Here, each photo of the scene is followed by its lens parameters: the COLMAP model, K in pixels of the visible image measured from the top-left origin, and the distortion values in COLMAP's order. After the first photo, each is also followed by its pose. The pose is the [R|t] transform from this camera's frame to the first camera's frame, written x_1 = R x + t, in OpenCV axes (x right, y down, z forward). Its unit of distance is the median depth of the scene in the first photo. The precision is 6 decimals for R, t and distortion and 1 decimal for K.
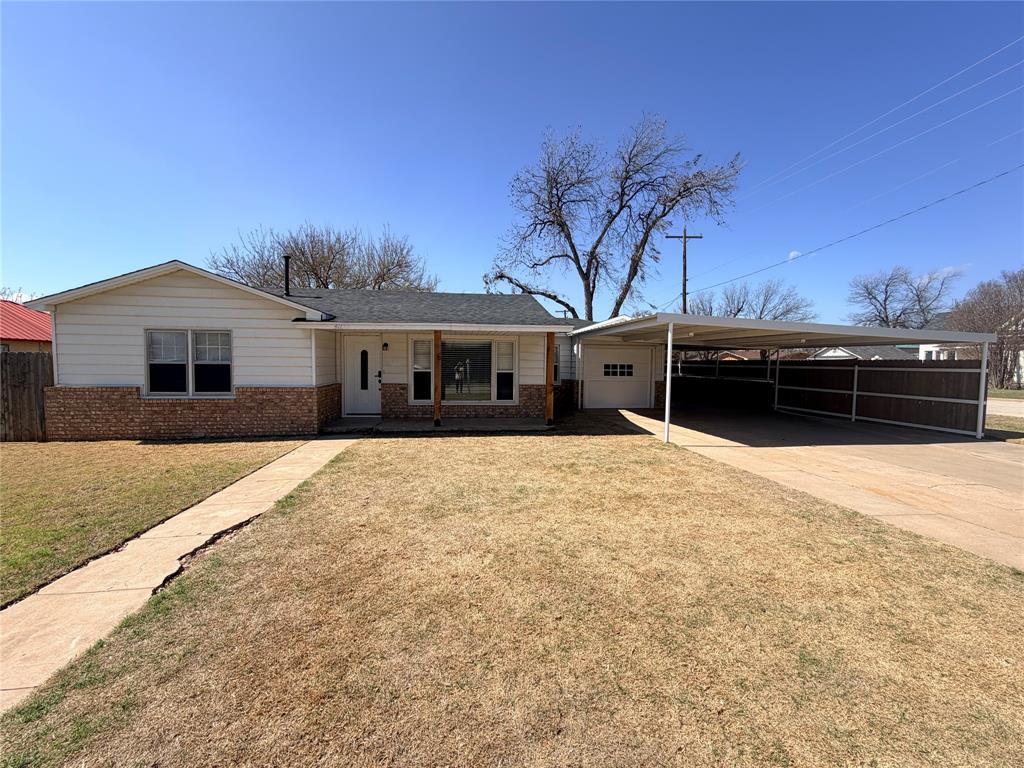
lens RADIAL K [[410.4, 0, 509.9], [0, 410.4, 384.6], [0, 0, 1]] dist [0.000048, 0.000359]
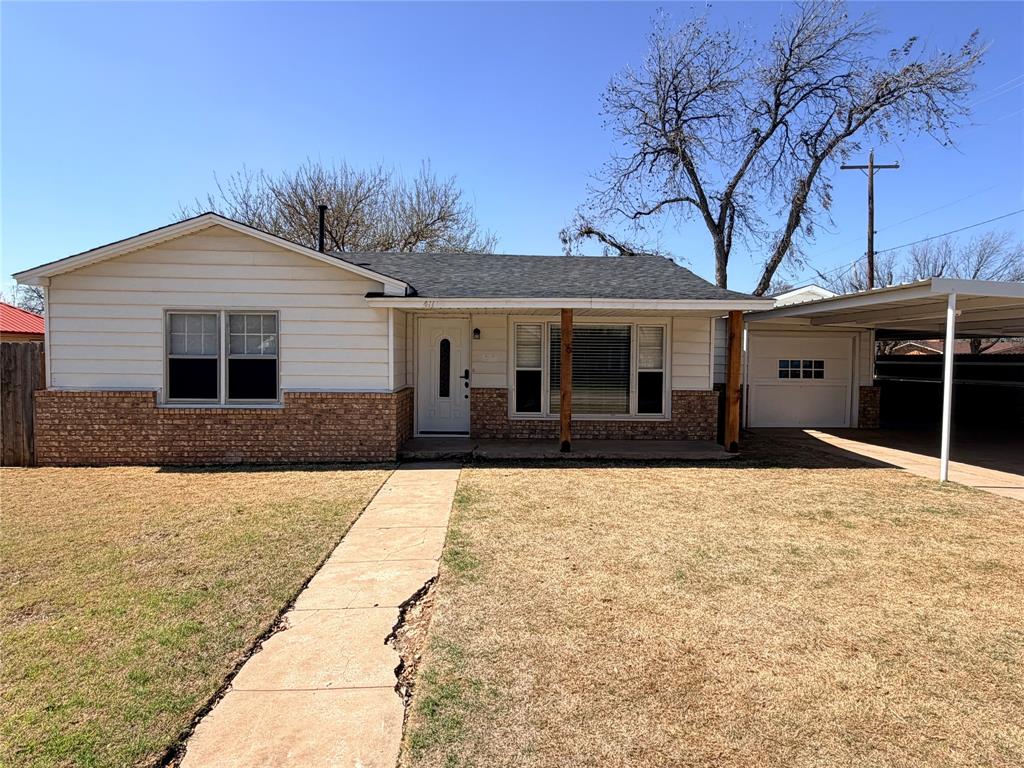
lens RADIAL K [[601.2, 0, 511.7], [0, 601.2, 384.9], [0, 0, 1]] dist [-0.001869, 0.007180]
pose [[0.996904, 0.002300, -0.078595, -0.196179], [-0.003291, 0.999917, -0.012487, 0.005268], [0.078560, 0.012707, 0.996828, 0.011659]]
